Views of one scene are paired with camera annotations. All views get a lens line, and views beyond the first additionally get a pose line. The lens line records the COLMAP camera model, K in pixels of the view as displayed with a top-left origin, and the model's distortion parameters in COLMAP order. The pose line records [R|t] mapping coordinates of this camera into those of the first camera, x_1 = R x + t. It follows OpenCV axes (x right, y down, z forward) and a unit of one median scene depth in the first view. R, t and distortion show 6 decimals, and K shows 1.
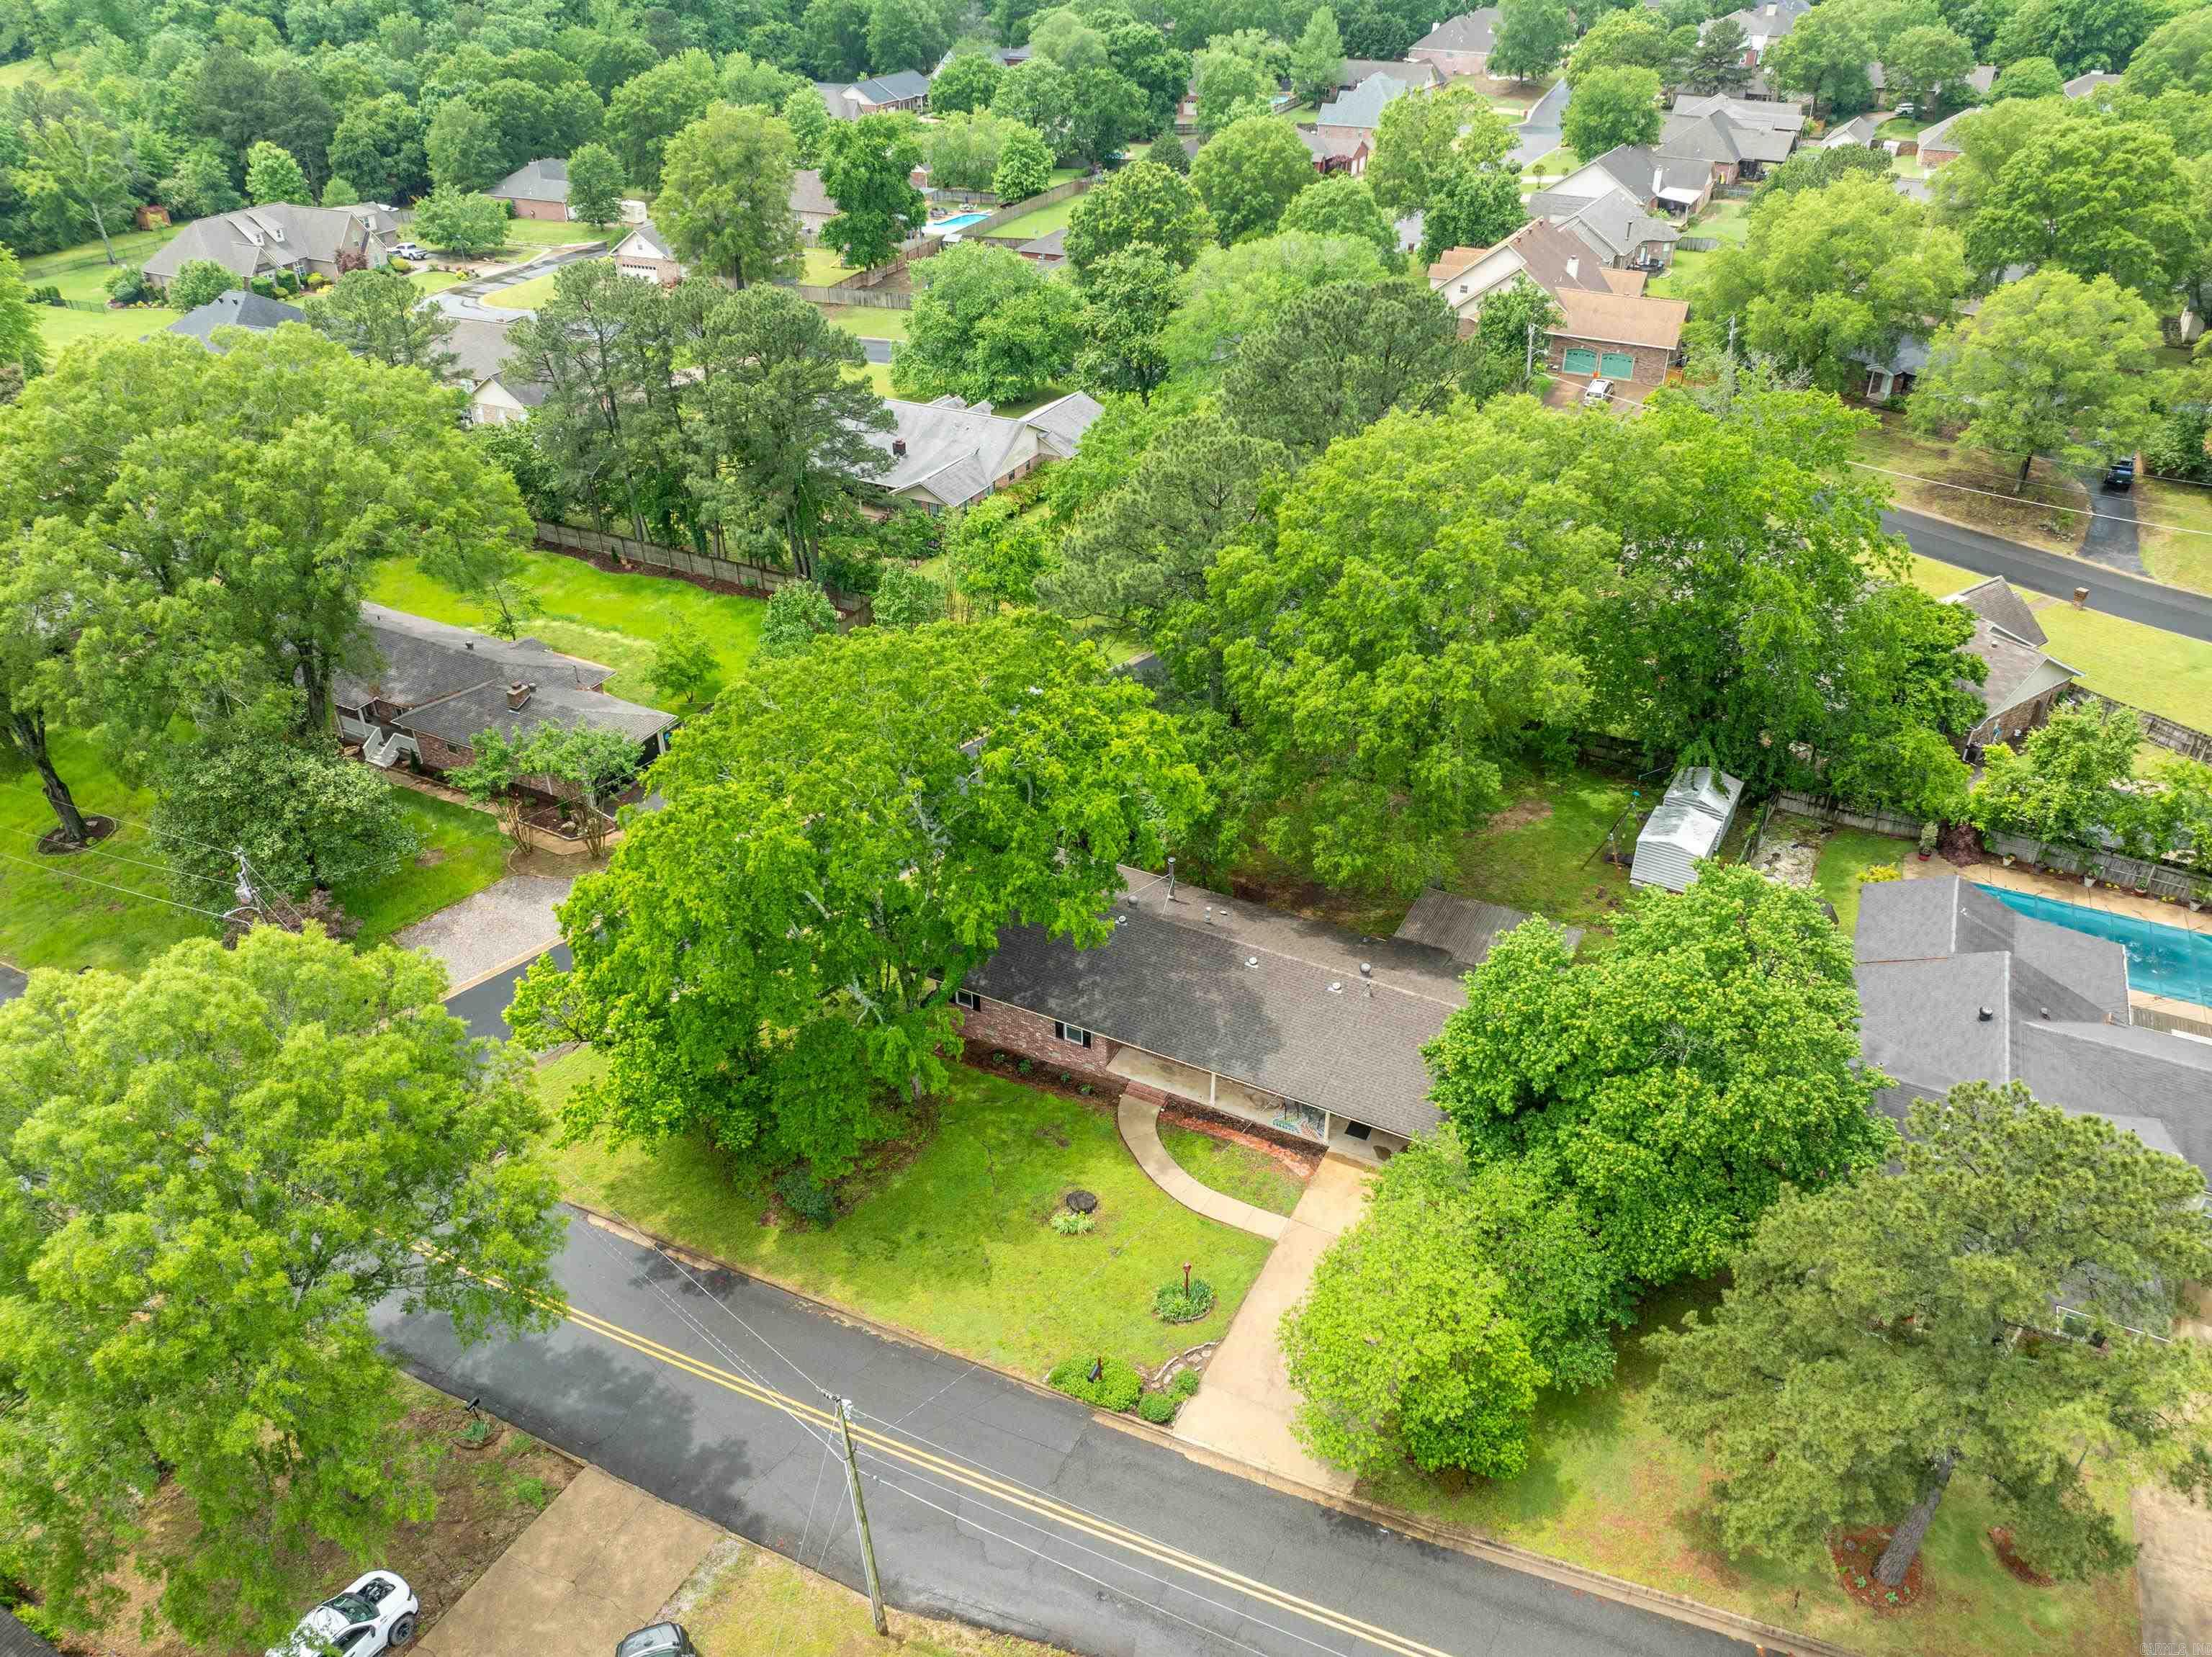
lens RADIAL K [[1550.5, 0, 1105.3], [0, 1550.5, 825.3], [0, 0, 1]] dist [-0.057090, 0.028712]
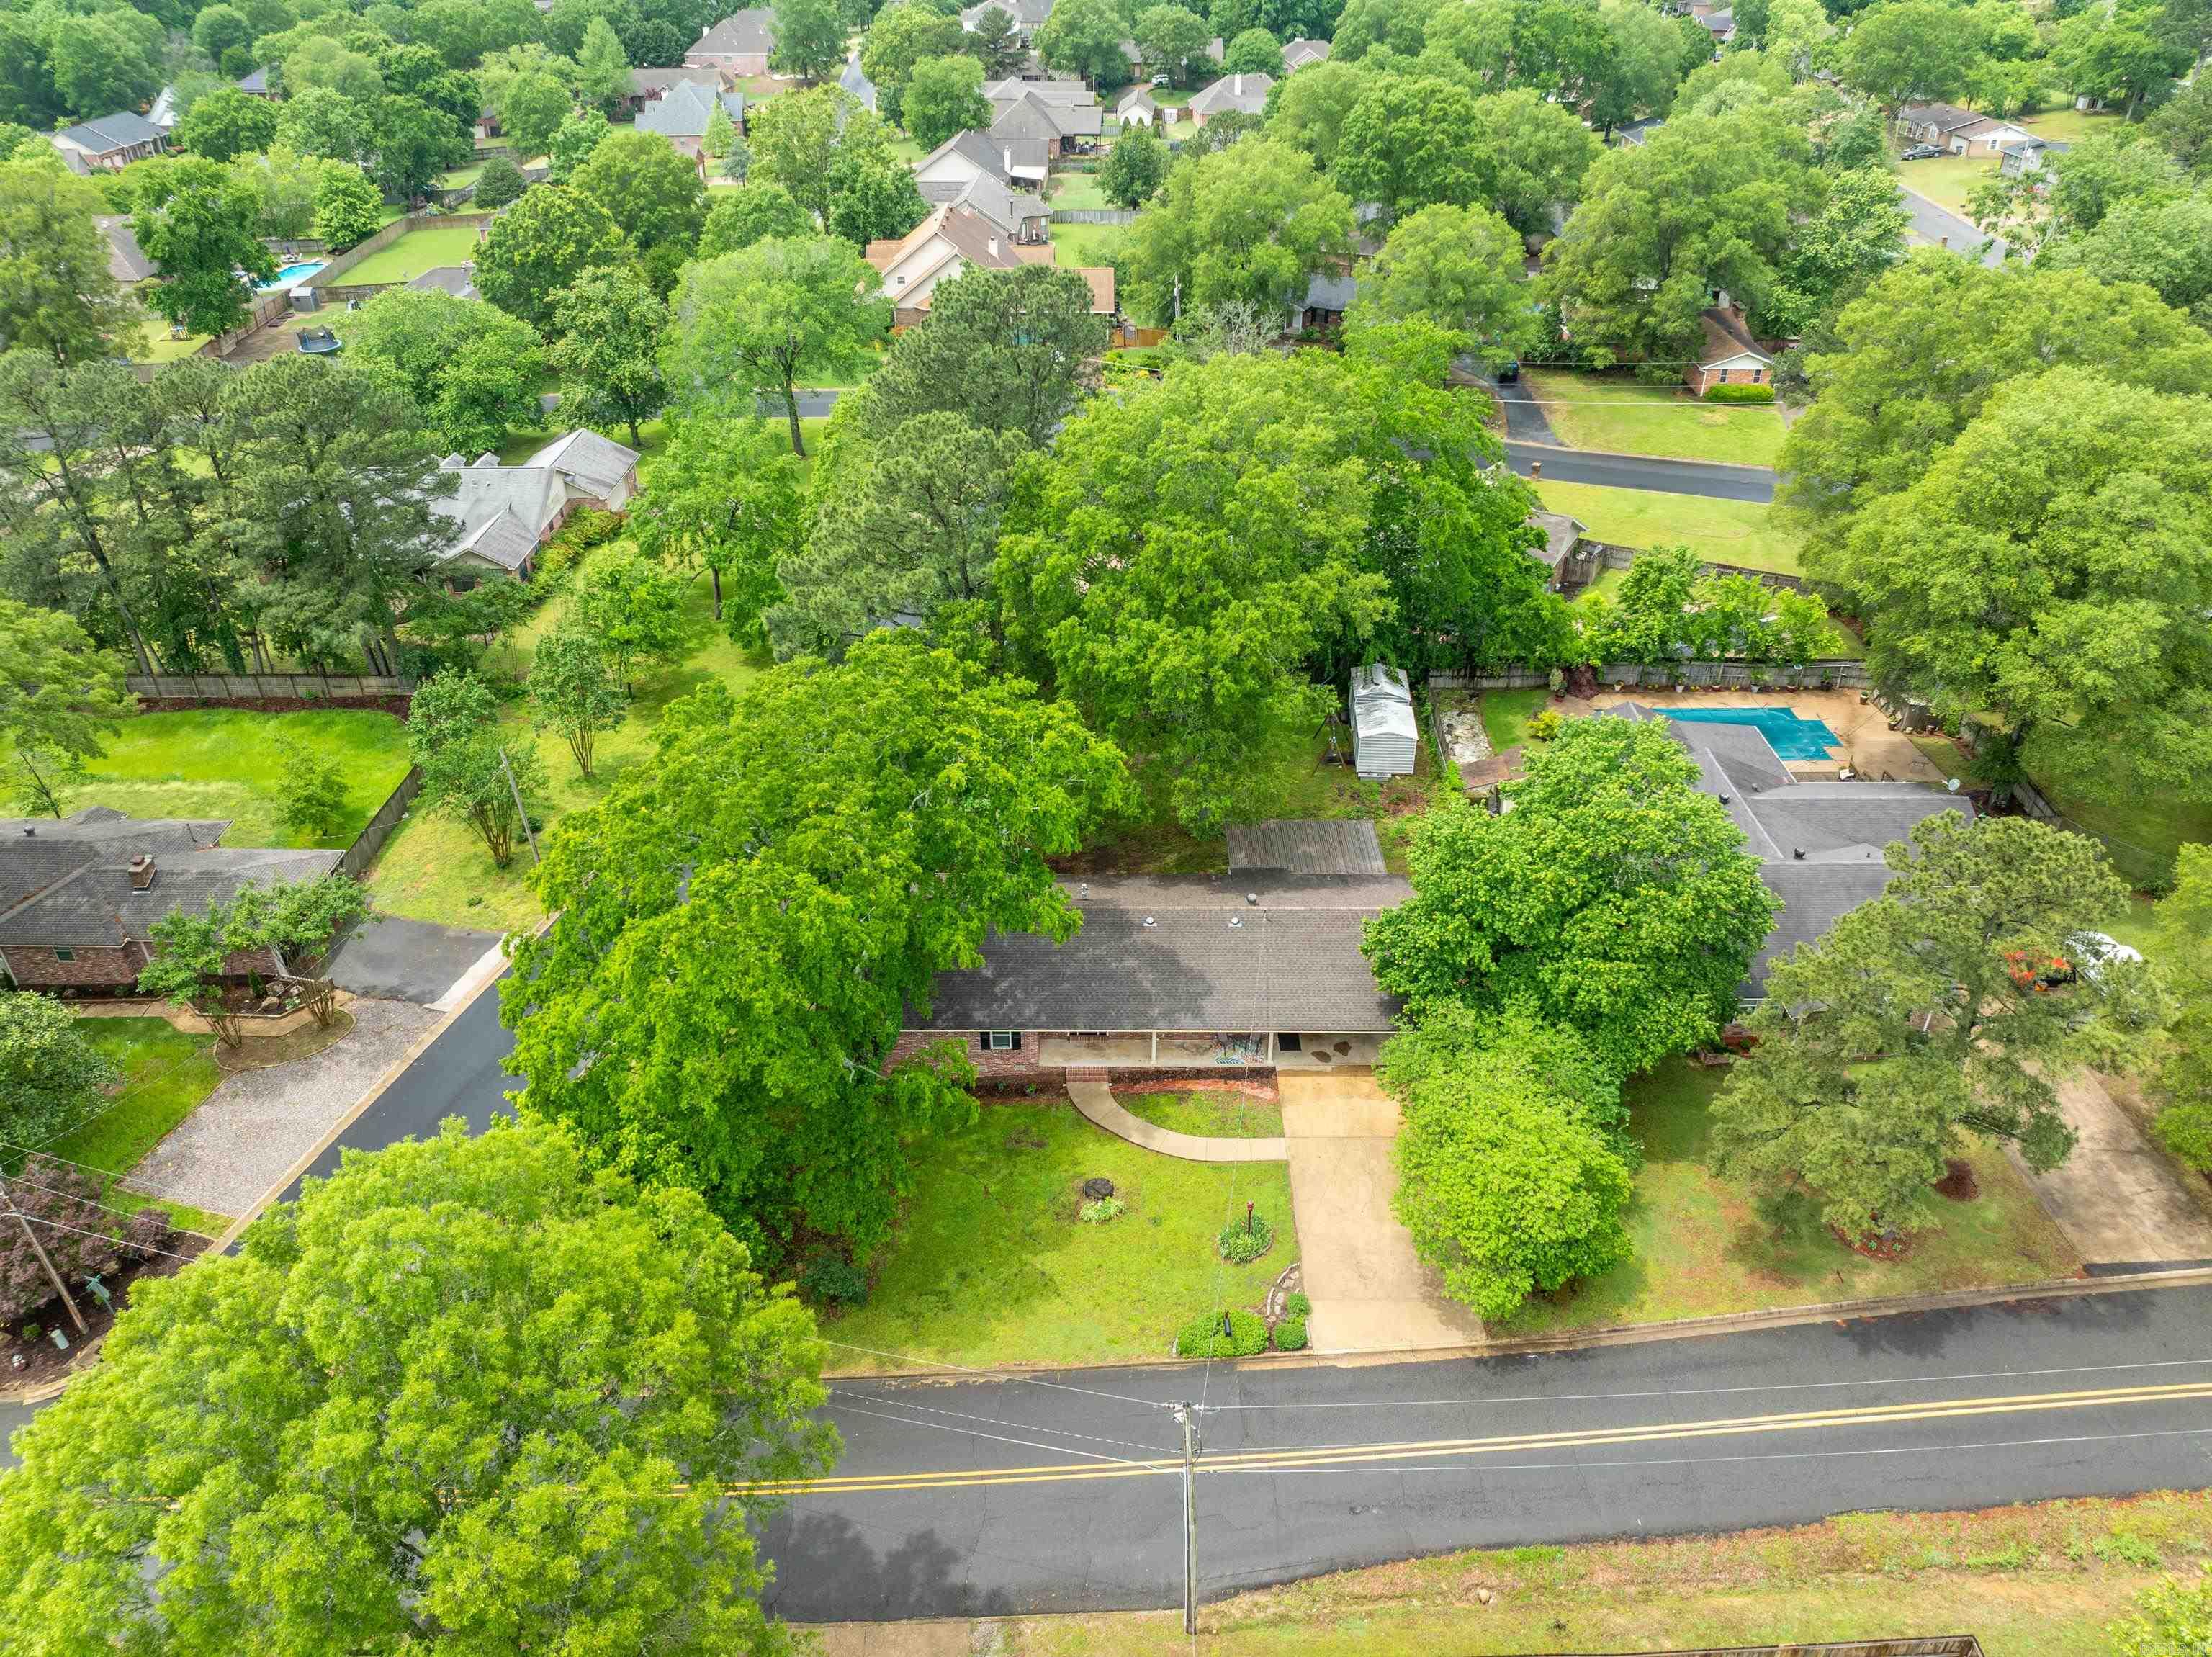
lens RADIAL K [[1550.5, 0, 1105.0], [0, 1550.5, 827.4], [0, 0, 1]] dist [-0.057090, 0.028712]
pose [[0.889662, -0.240339, 0.388252, -0.194117], [0.240551, 0.969405, 0.048879, -0.018785], [-0.388121, 0.049908, 0.920256, 0.032218]]
